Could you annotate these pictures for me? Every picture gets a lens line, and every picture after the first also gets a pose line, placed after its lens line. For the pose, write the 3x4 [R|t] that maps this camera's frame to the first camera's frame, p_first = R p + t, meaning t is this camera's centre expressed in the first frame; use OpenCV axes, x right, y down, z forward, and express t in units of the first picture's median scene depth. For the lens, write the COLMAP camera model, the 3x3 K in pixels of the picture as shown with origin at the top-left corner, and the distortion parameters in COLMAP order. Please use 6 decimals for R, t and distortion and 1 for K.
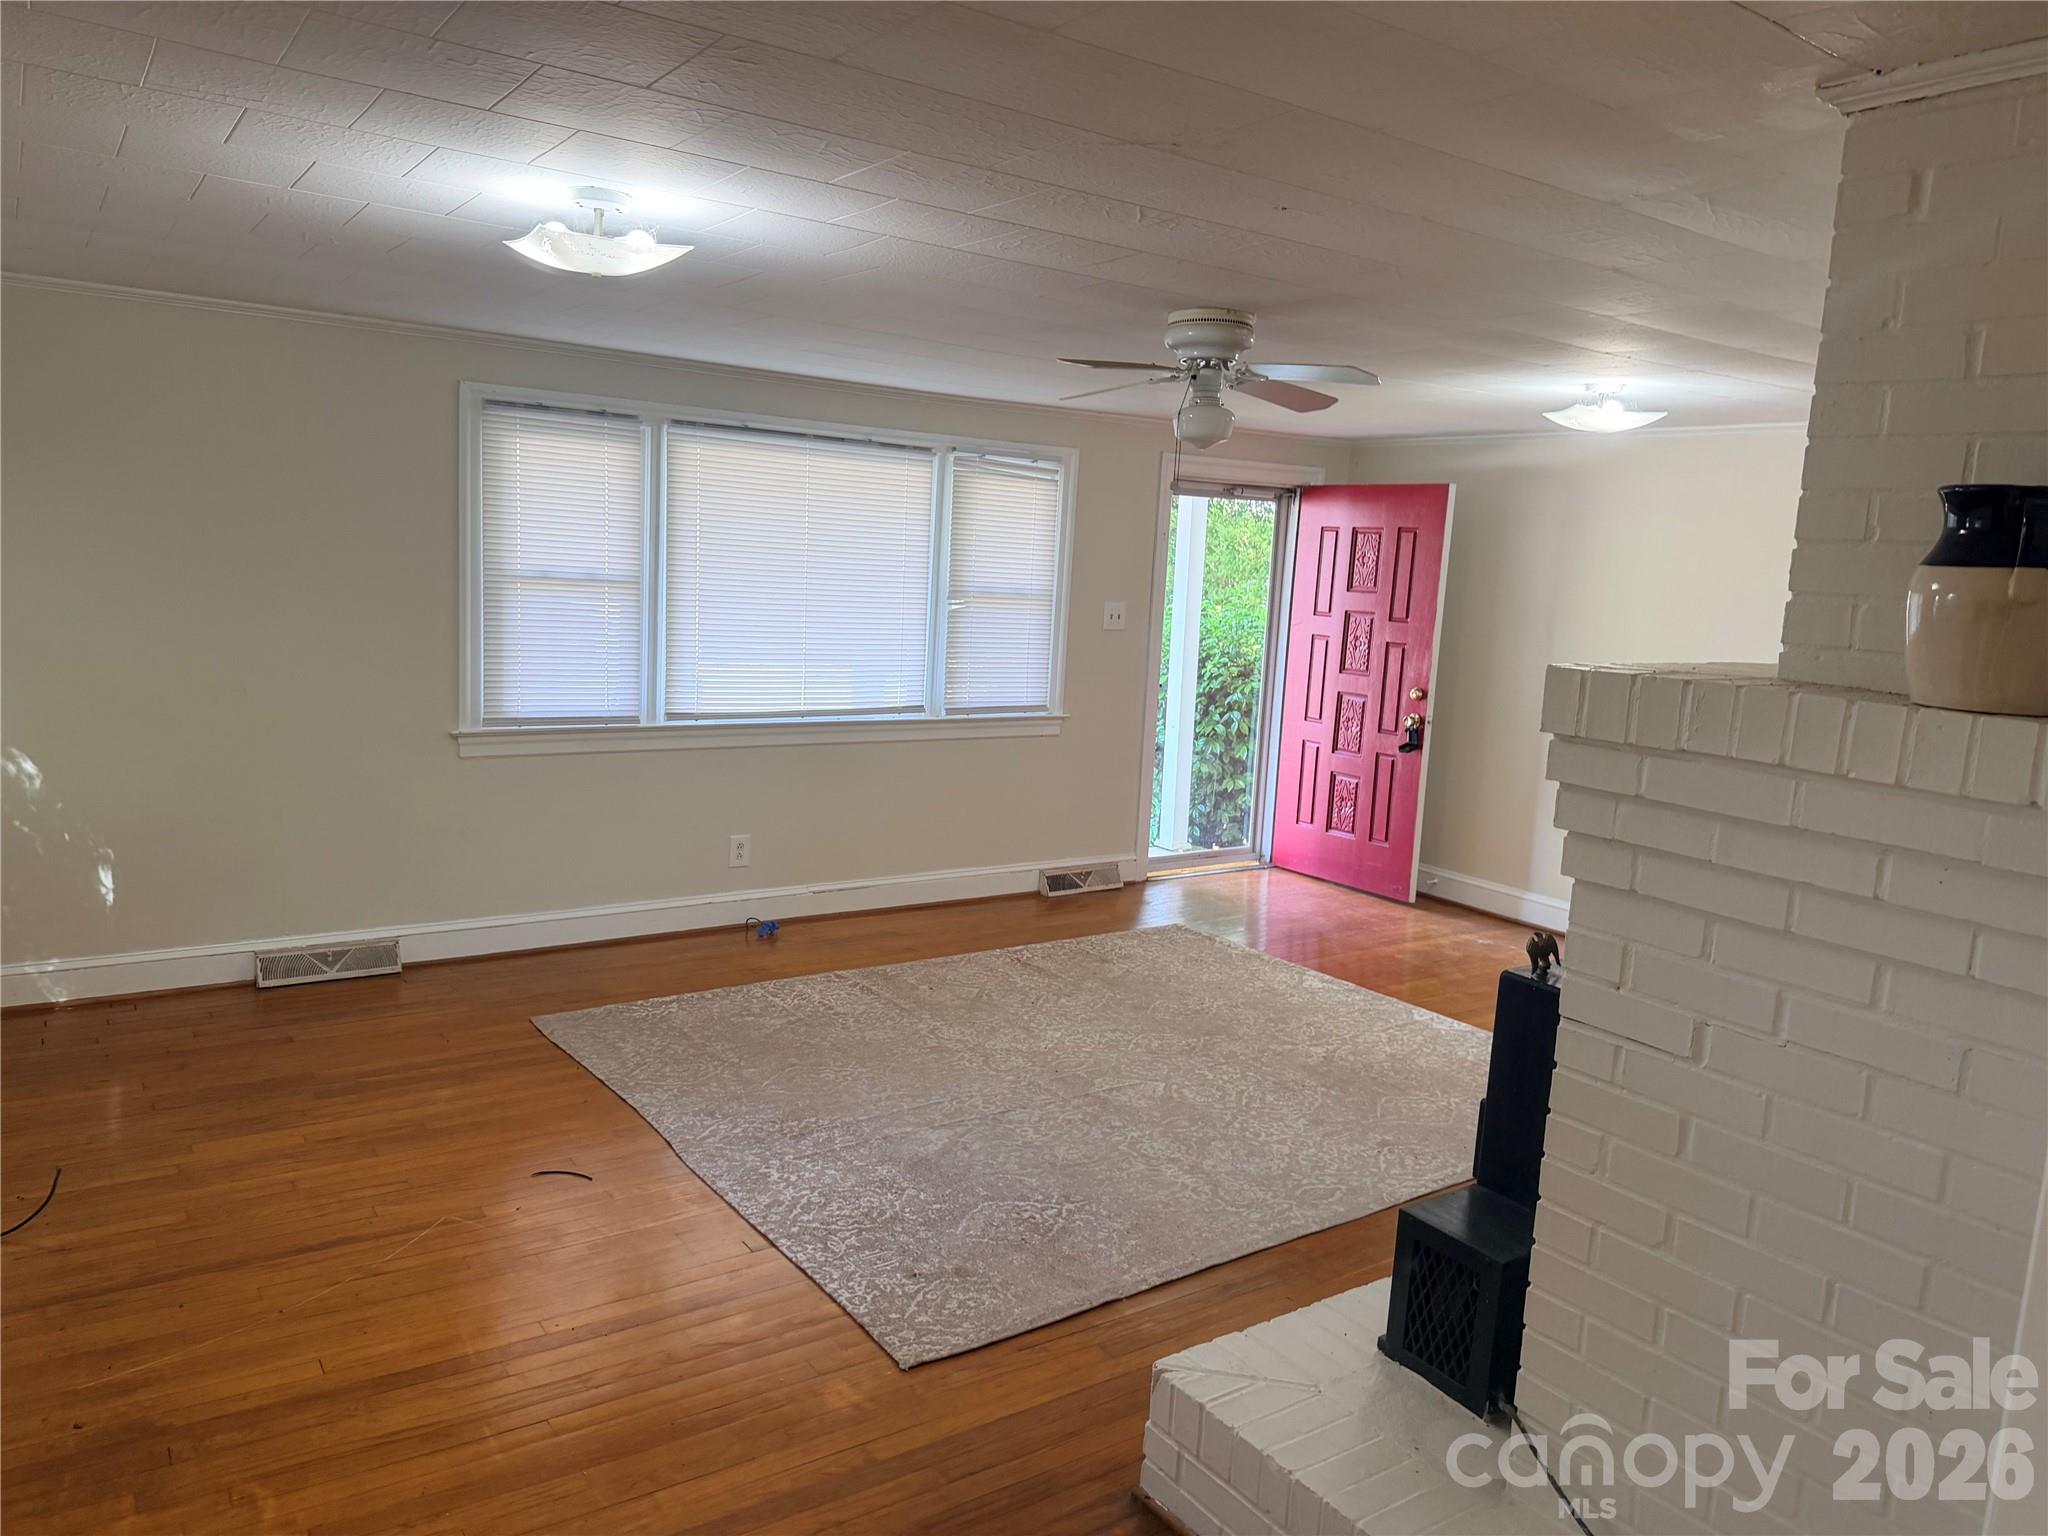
lens RADIAL K [[1417.4, 0, 1015.2], [0, 1417.4, 769.6], [0, 0, 1]] dist [0.055518, -0.078737]
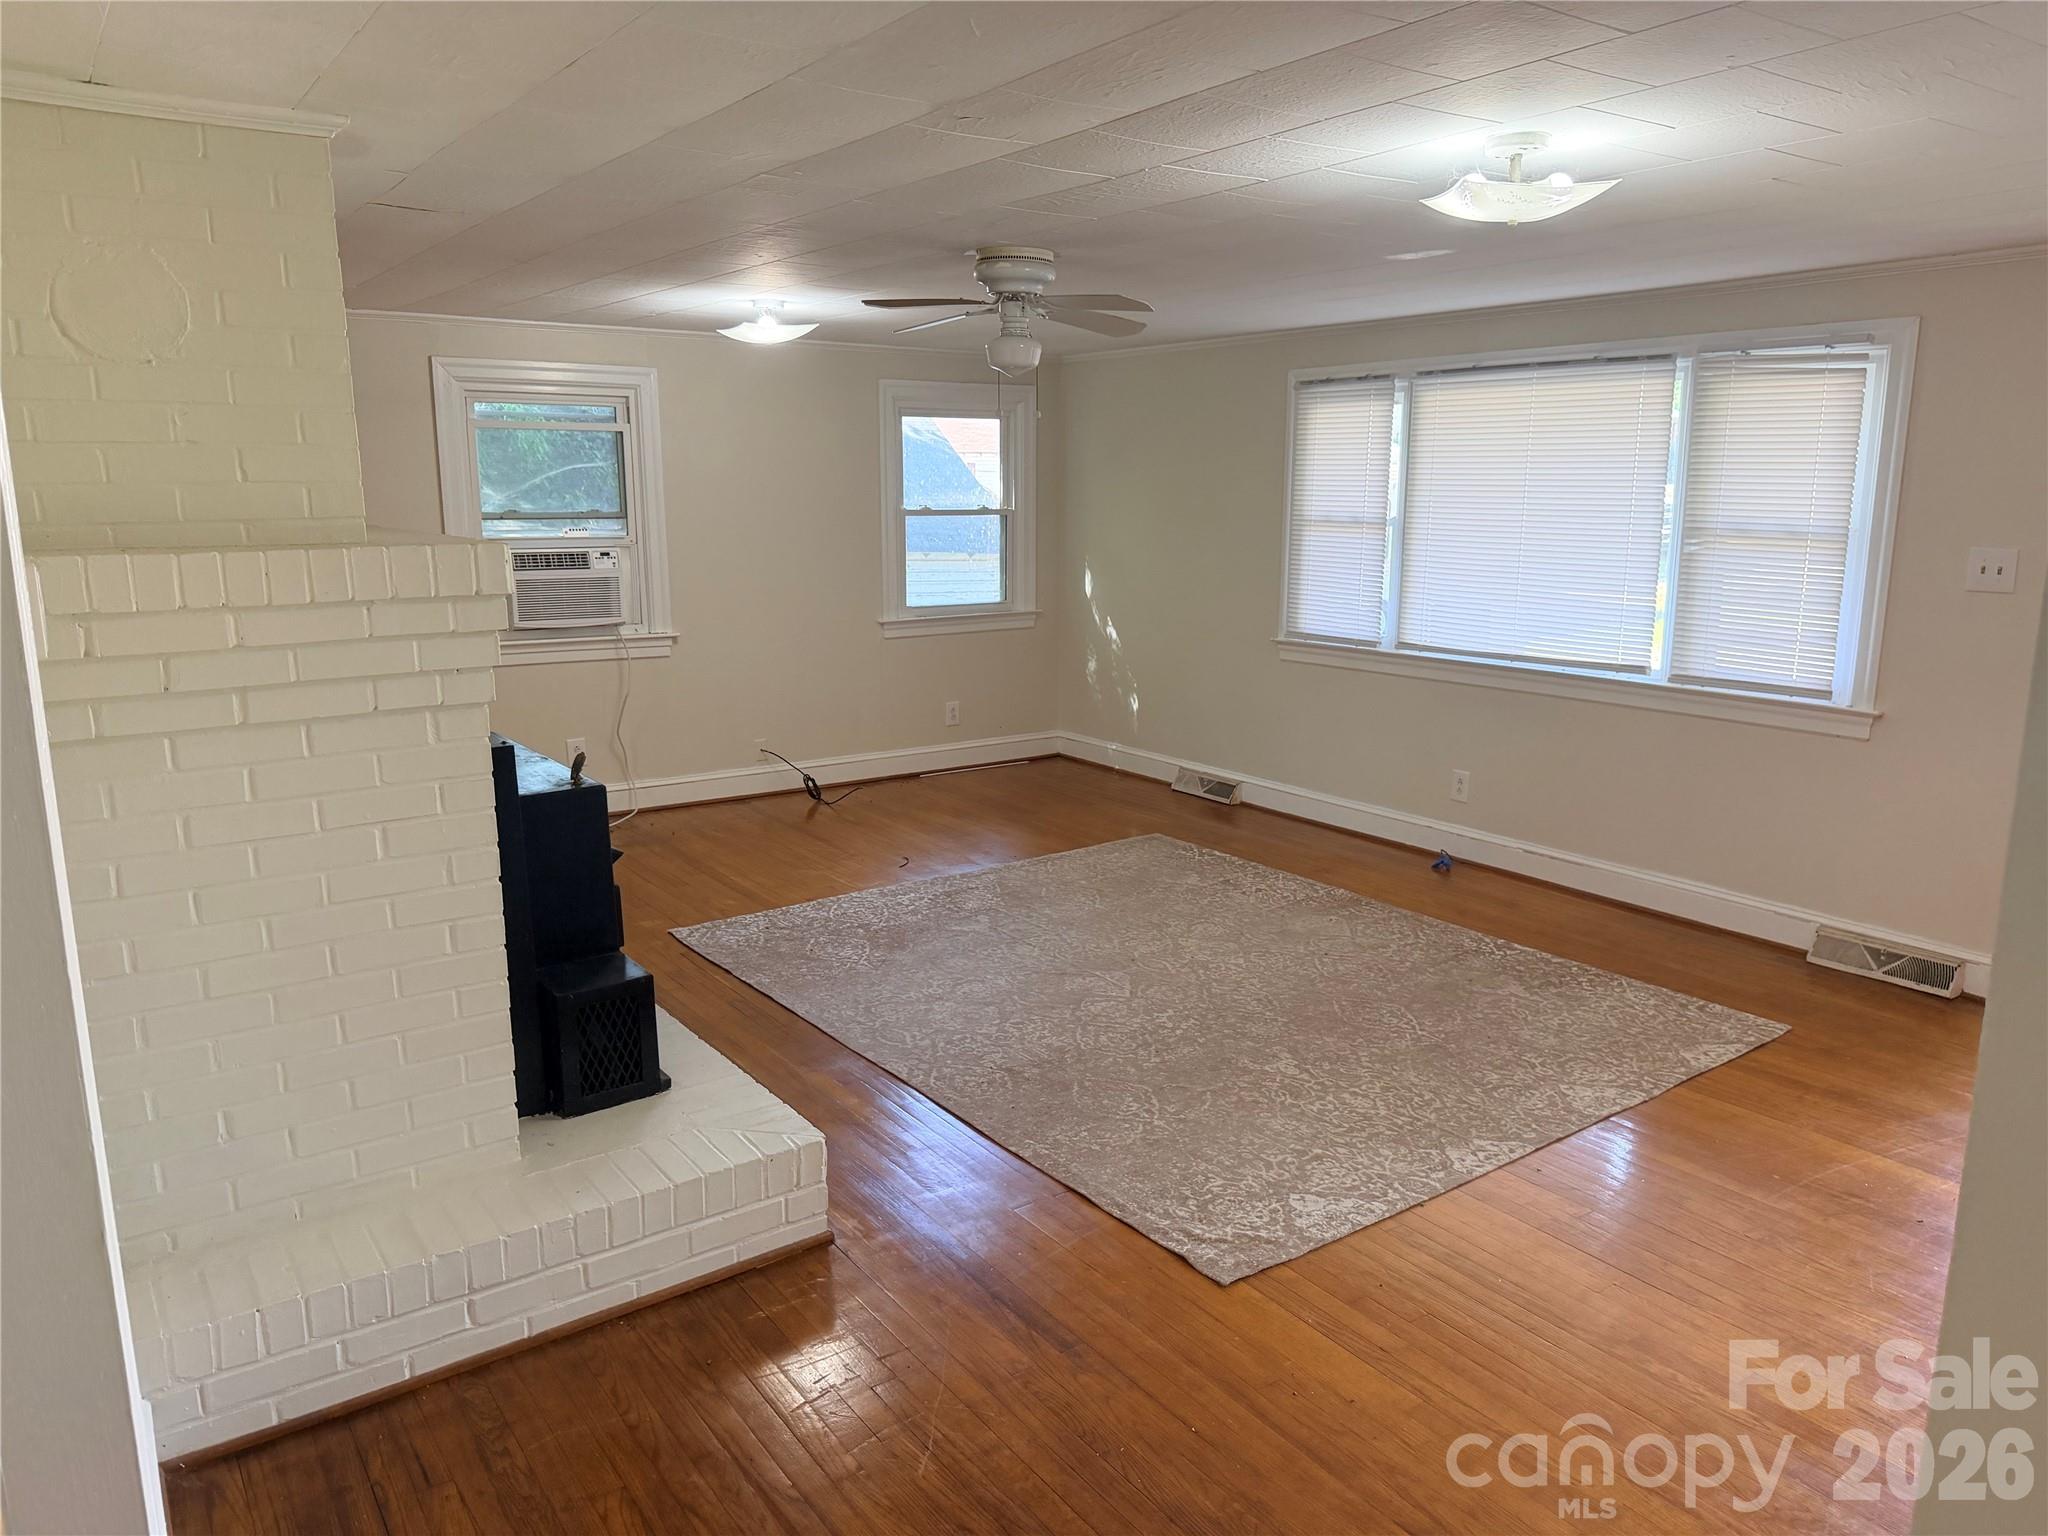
lens RADIAL K [[1417.4, 0, 1029.7], [0, 1417.4, 789.2], [0, 0, 1]] dist [0.055518, -0.078737]
pose [[0.006887, 0.163403, -0.986535, 0.896681], [-0.149783, 0.975597, 0.160546, -0.064706], [0.988695, 0.146661, 0.031194, 0.722218]]
